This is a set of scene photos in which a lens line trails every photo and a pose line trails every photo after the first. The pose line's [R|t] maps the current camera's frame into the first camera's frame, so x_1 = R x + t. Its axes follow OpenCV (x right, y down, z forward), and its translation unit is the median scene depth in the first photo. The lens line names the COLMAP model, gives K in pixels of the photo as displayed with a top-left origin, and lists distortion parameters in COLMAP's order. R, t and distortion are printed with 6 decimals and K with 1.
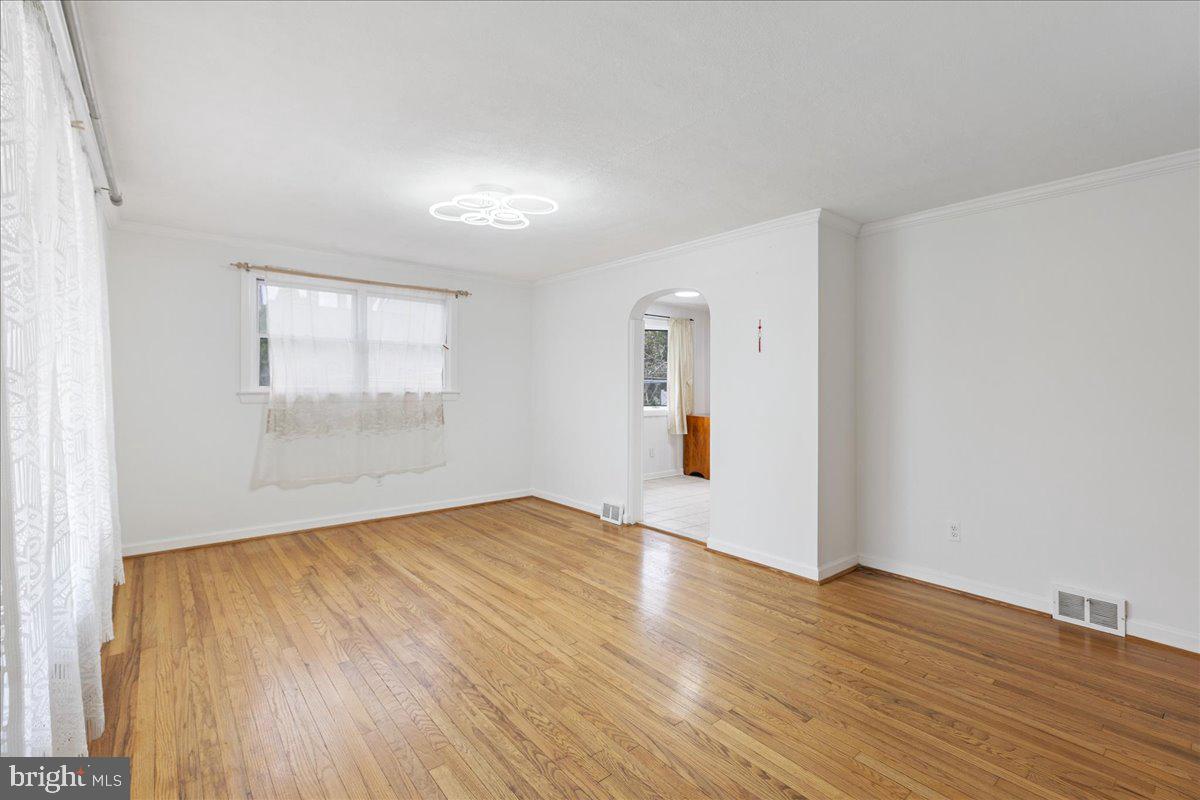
lens RADIAL K [[539.3, 0, 595.7], [0, 539.3, 397.0], [0, 0, 1]] dist [0.007184, -0.000604]
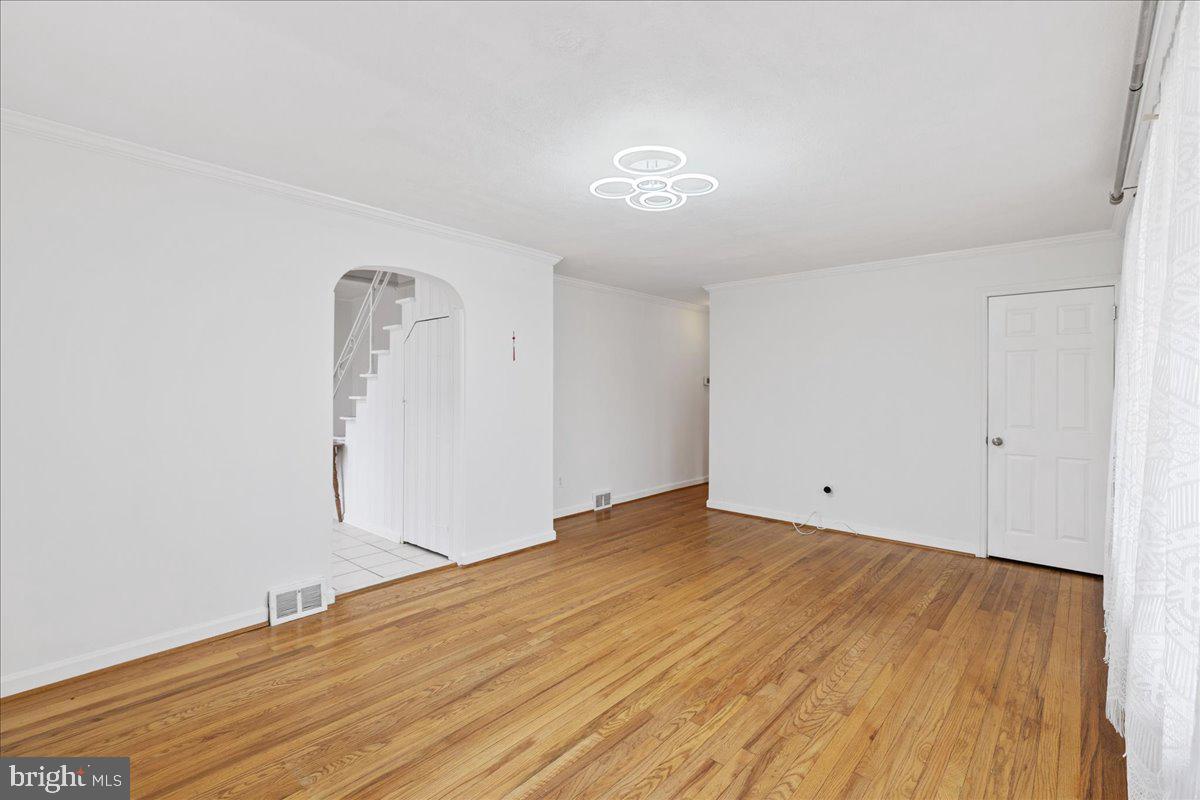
lens RADIAL K [[539.3, 0, 620.0], [0, 539.3, 390.2], [0, 0, 1]] dist [0.007184, -0.000604]
pose [[-0.184192, -0.007920, 0.982858, -0.817443], [0.014770, 0.999832, 0.010825, -0.030470], [-0.982779, 0.016510, -0.184044, 0.979907]]
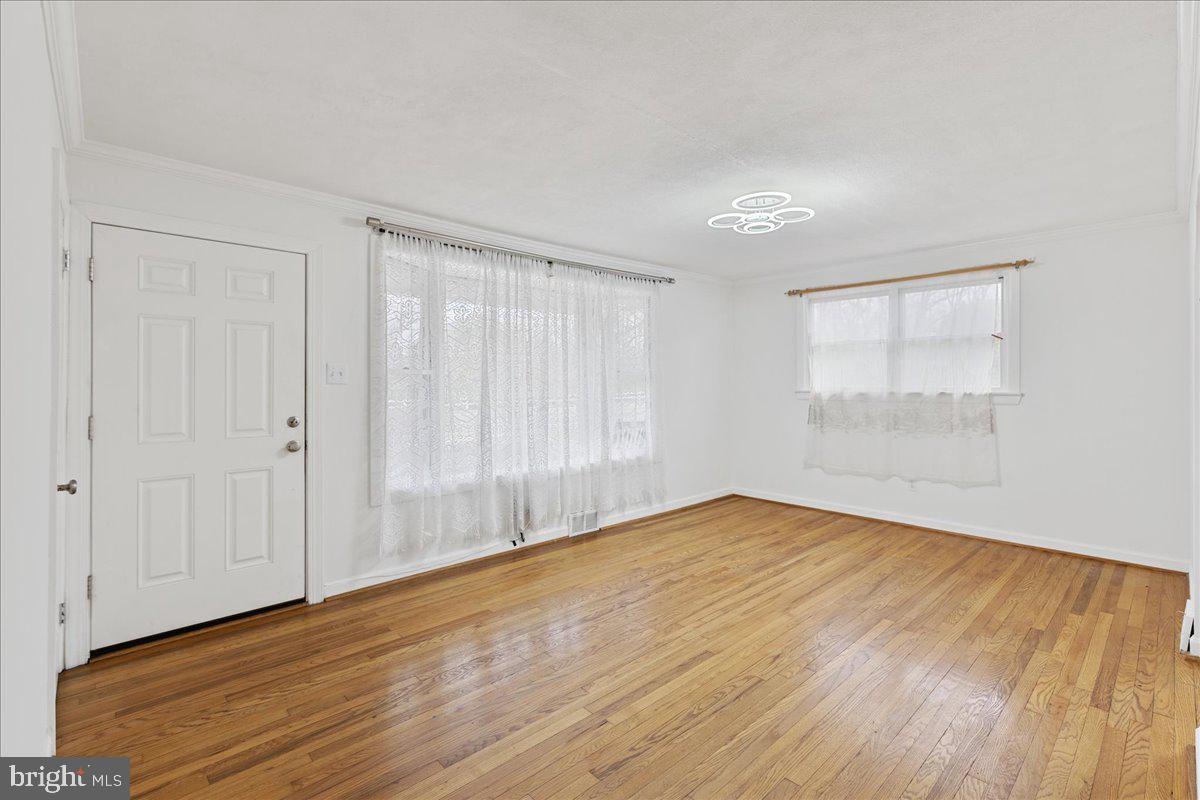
lens RADIAL K [[539.3, 0, 600.9], [0, 539.3, 398.7], [0, 0, 1]] dist [0.007184, -0.000604]
pose [[0.056469, 0.024639, -0.998100, 0.672619], [-0.018748, 0.999545, 0.023614, -0.012729], [0.998228, 0.017379, 0.056906, 0.515650]]
